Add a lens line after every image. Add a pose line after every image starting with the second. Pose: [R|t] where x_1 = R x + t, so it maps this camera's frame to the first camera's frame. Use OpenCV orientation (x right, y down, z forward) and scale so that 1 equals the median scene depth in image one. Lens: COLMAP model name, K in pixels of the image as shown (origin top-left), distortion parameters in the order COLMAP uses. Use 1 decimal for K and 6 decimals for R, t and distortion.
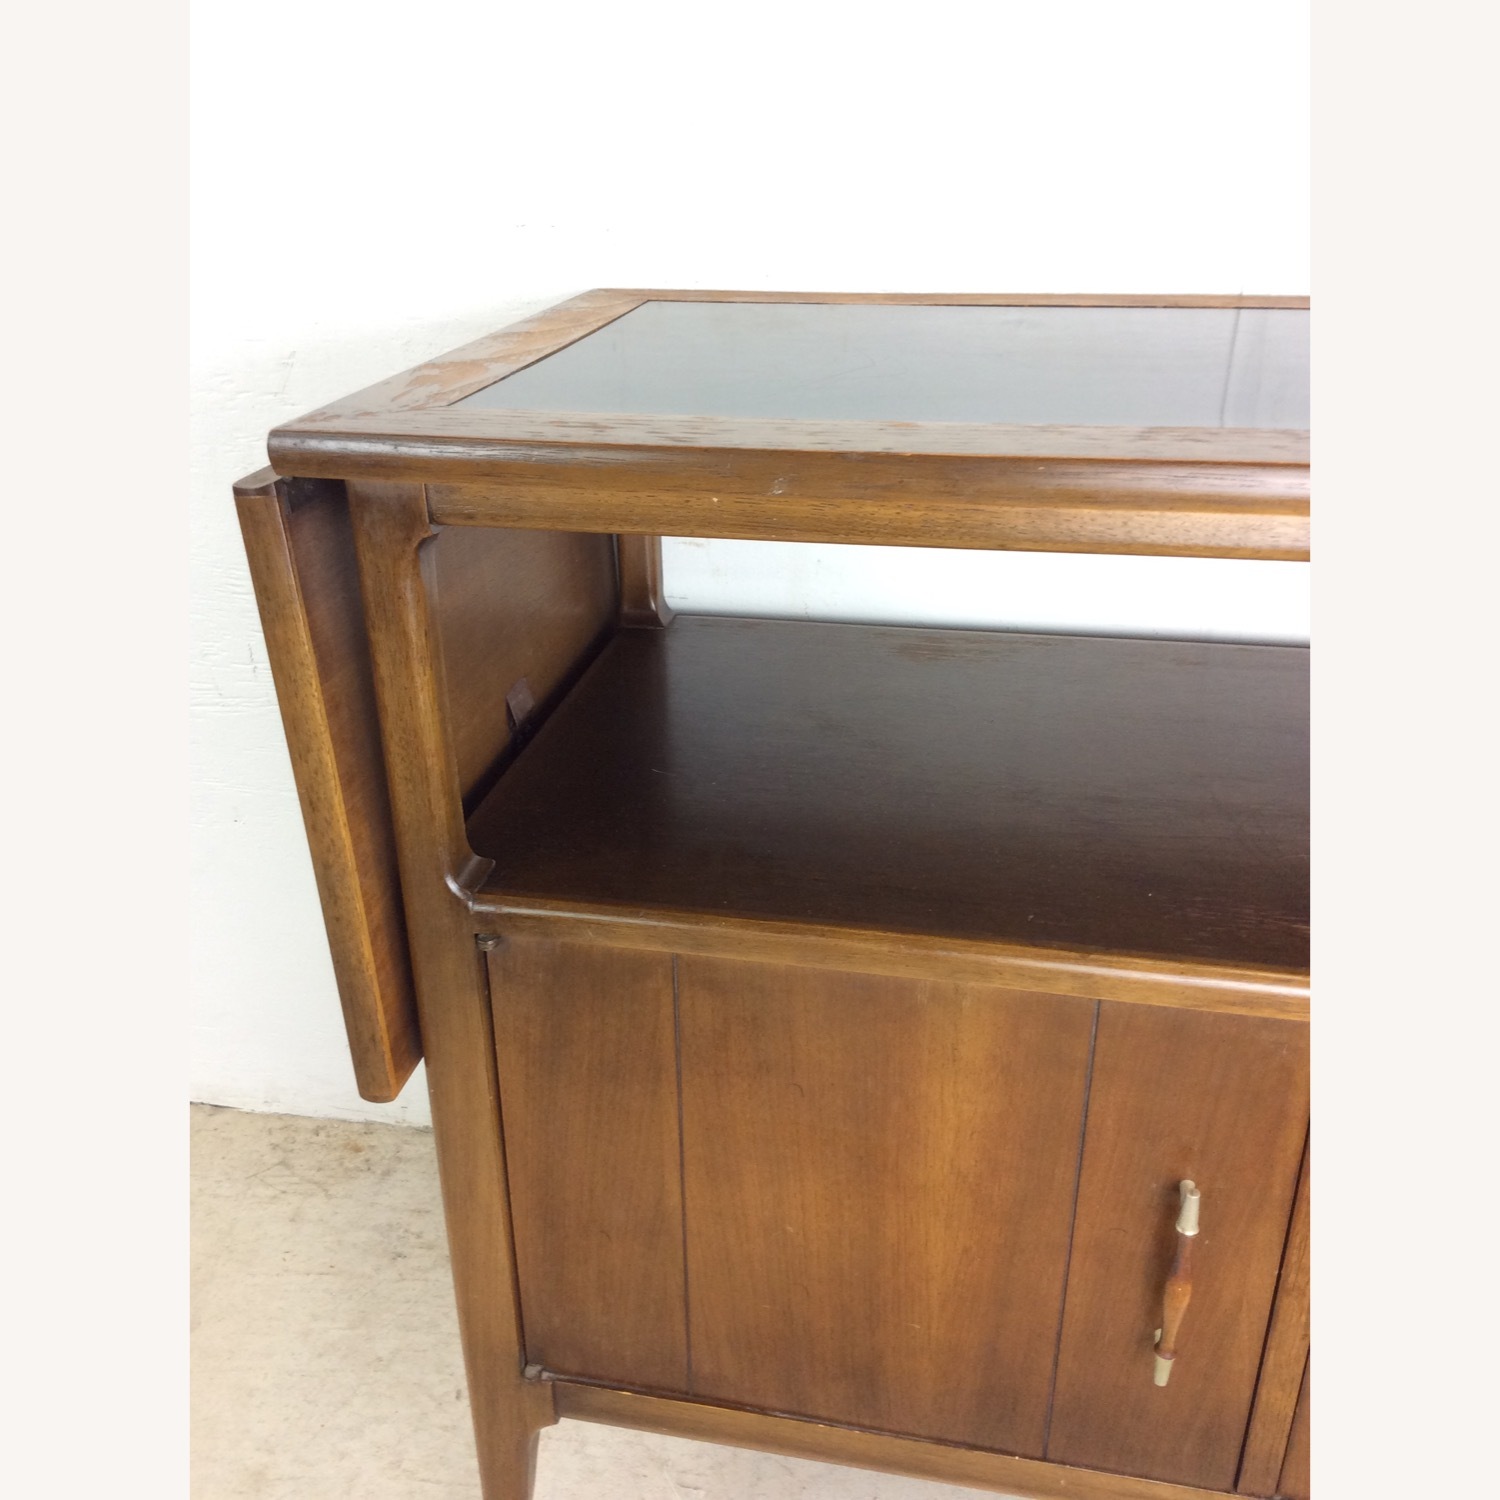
lens RADIAL K [[1362.2, 0, 740.4], [0, 1362.2, 758.2], [0, 0, 1]] dist [0.123687, -0.228723]
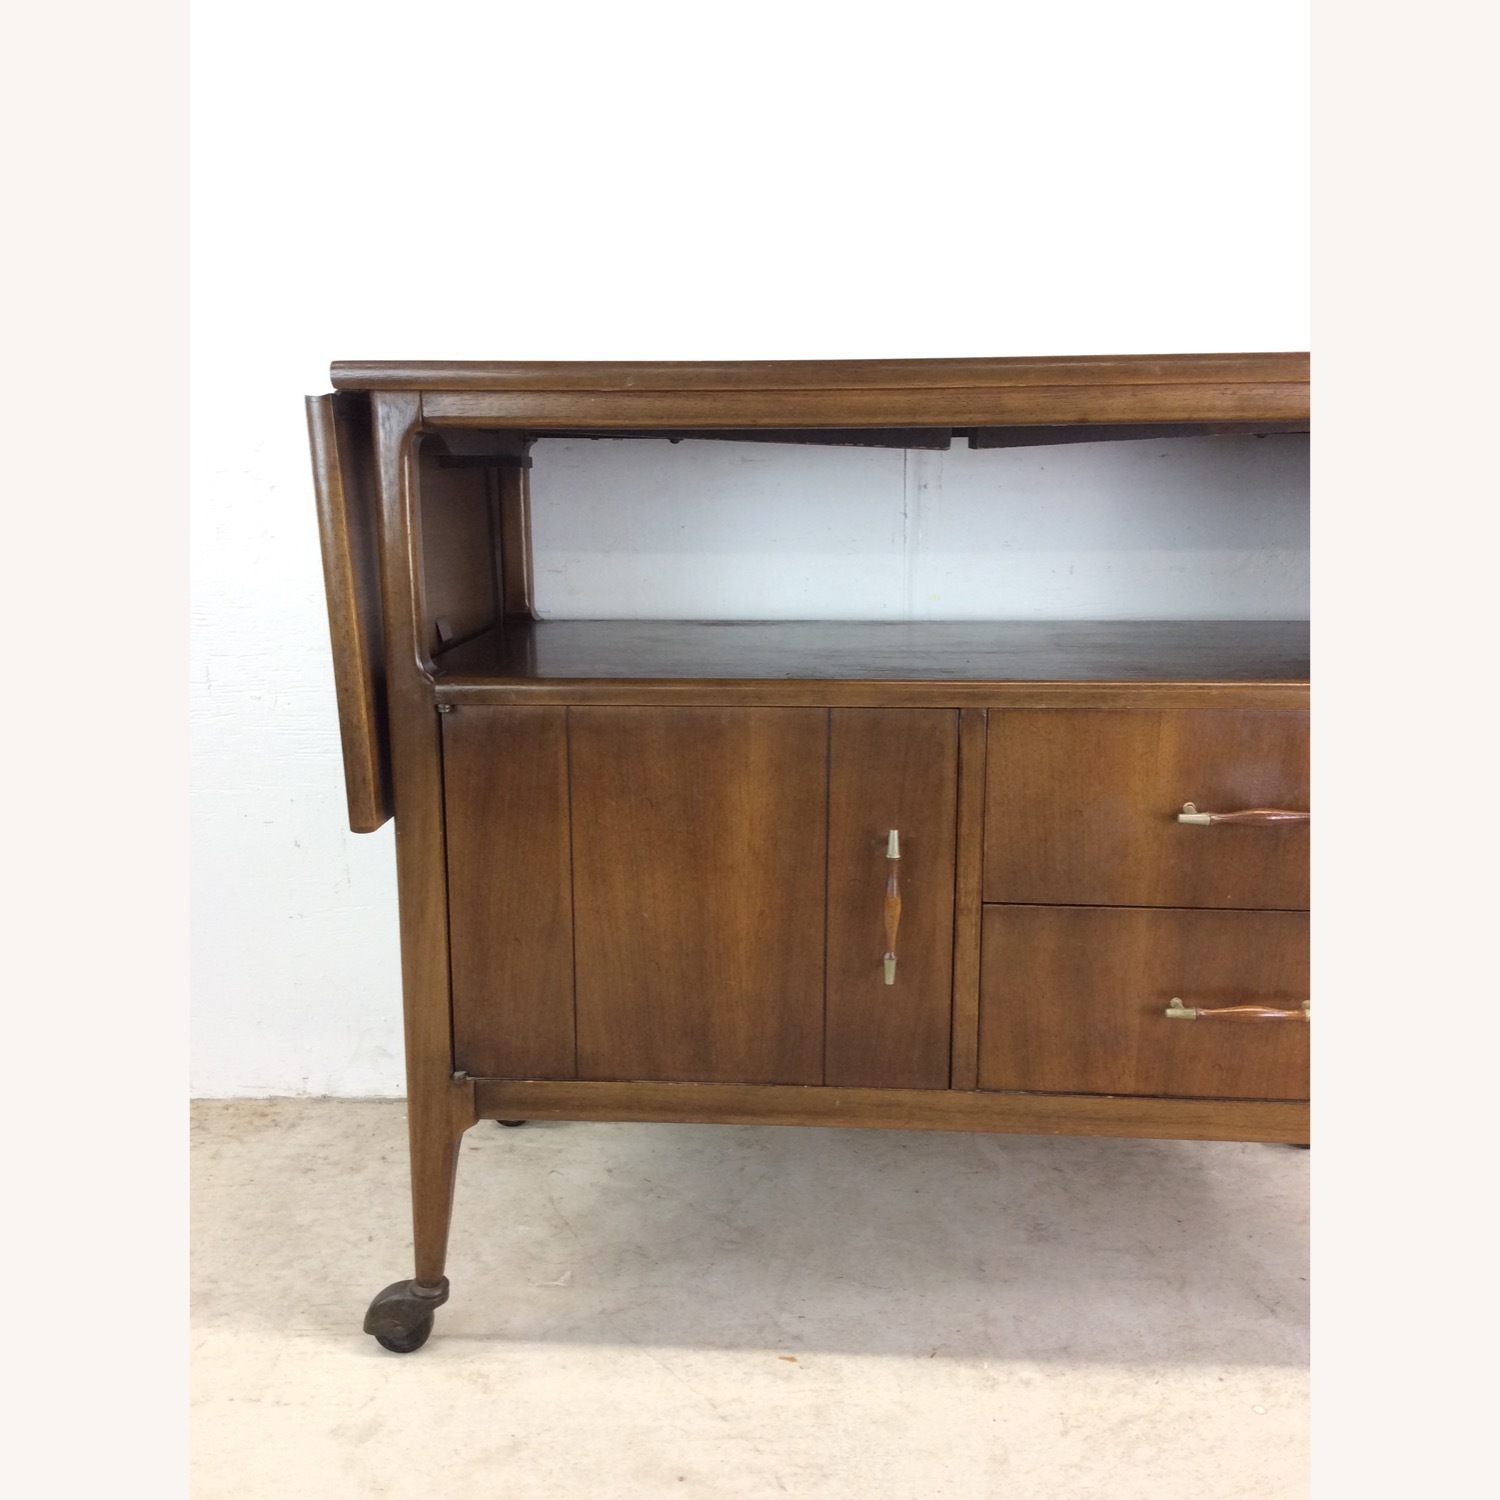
lens RADIAL K [[1362.2, 0, 740.4], [0, 1362.2, 758.2], [0, 0, 1]] dist [0.123687, -0.228723]
pose [[0.989785, -0.018382, 0.141381, -0.066481], [0.051381, 0.971008, -0.233462, 0.510919], [-0.132991, 0.238341, 0.962033, -0.465476]]
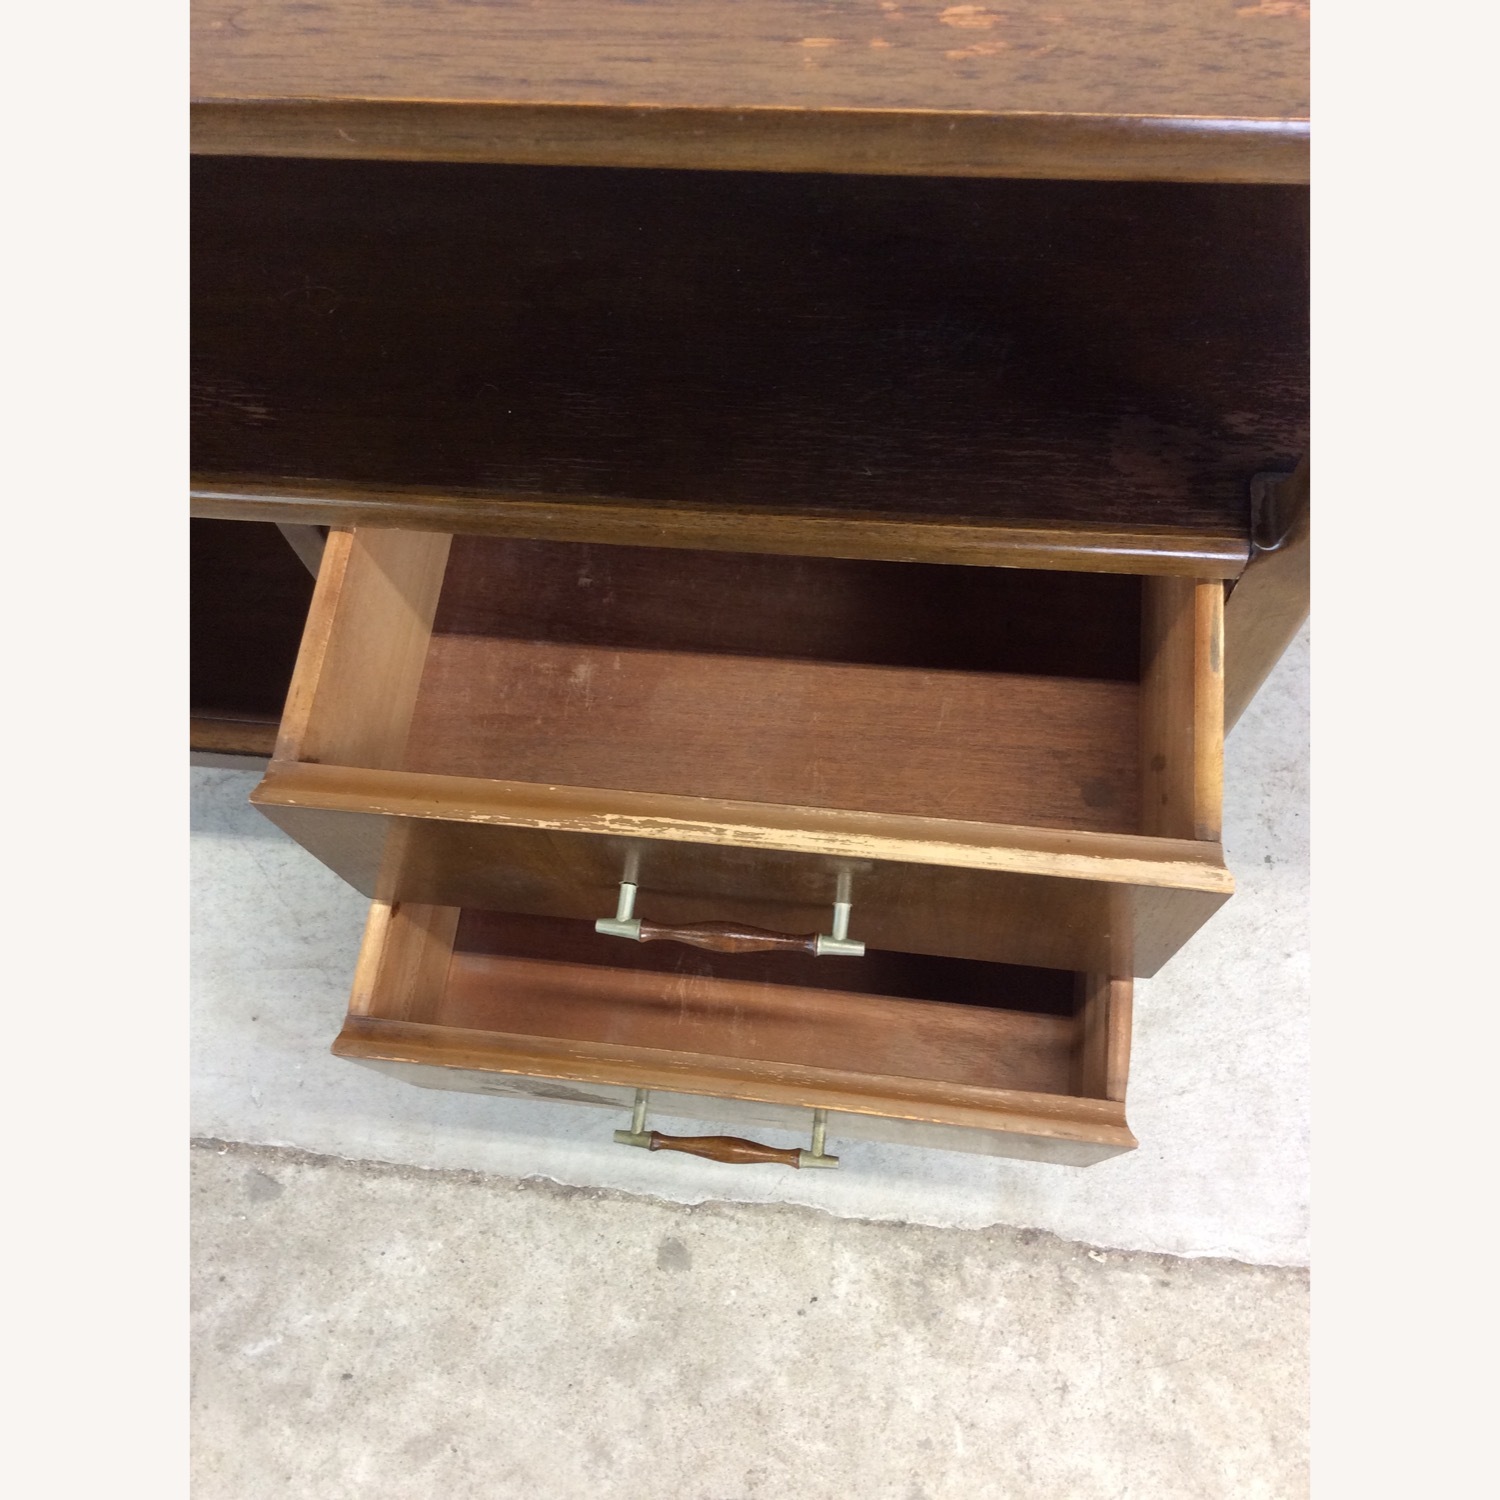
lens RADIAL K [[1379.0, 0, 746.9], [0, 1379.0, 747.6], [0, 0, 1]] dist [0.122119, -0.251655]
pose [[0.993899, -0.109463, -0.013530, 0.631866], [0.090552, 0.739782, 0.666726, -0.283126], [-0.062972, -0.663883, 0.745180, 0.074278]]
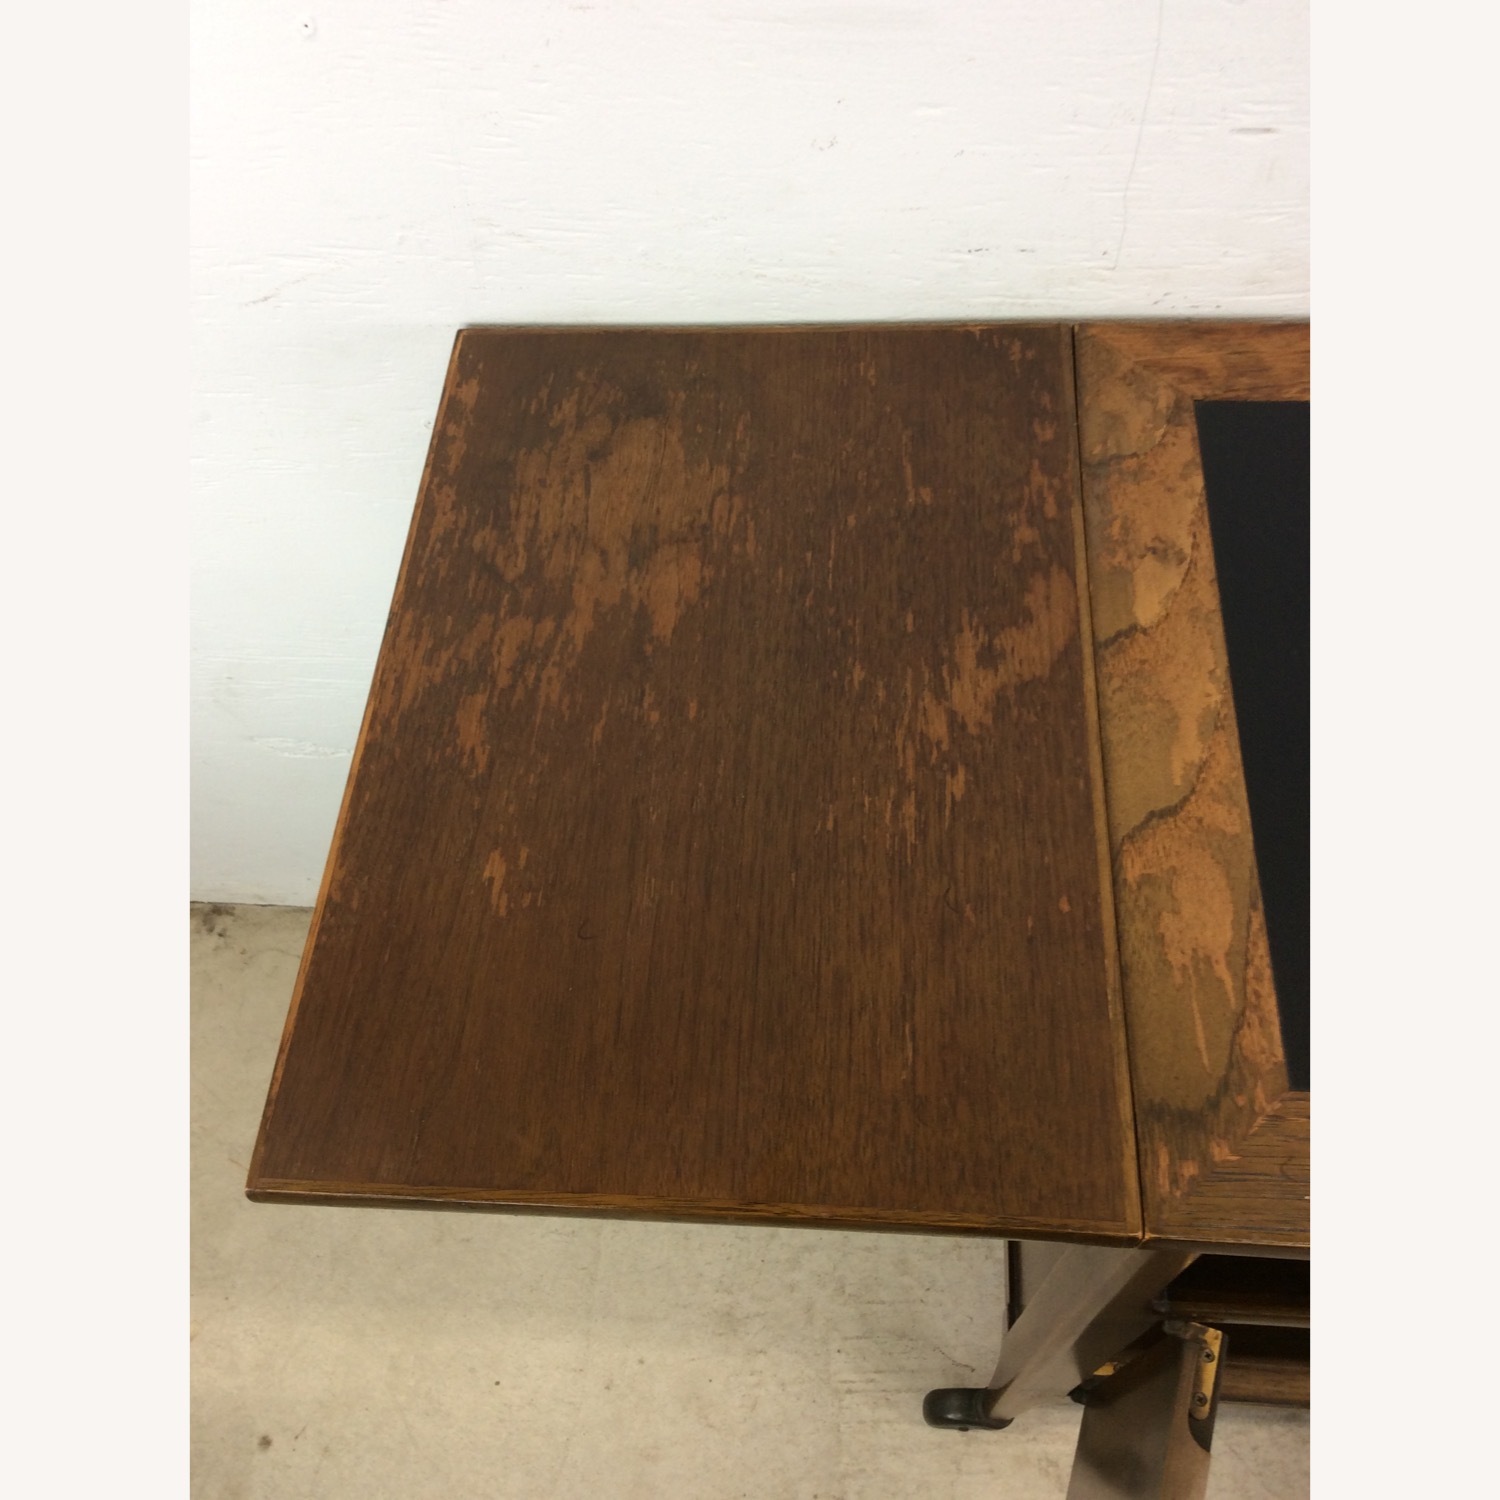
lens RADIAL K [[1376.0, 0, 746.8], [0, 1376.0, 759.1], [0, 0, 1]] dist [0.059528, -0.103706]
pose [[0.990030, -0.135299, 0.039180, -0.435101], [0.092356, 0.833530, 0.544700, -0.728678], [-0.106355, -0.535651, 0.837715, 0.357157]]
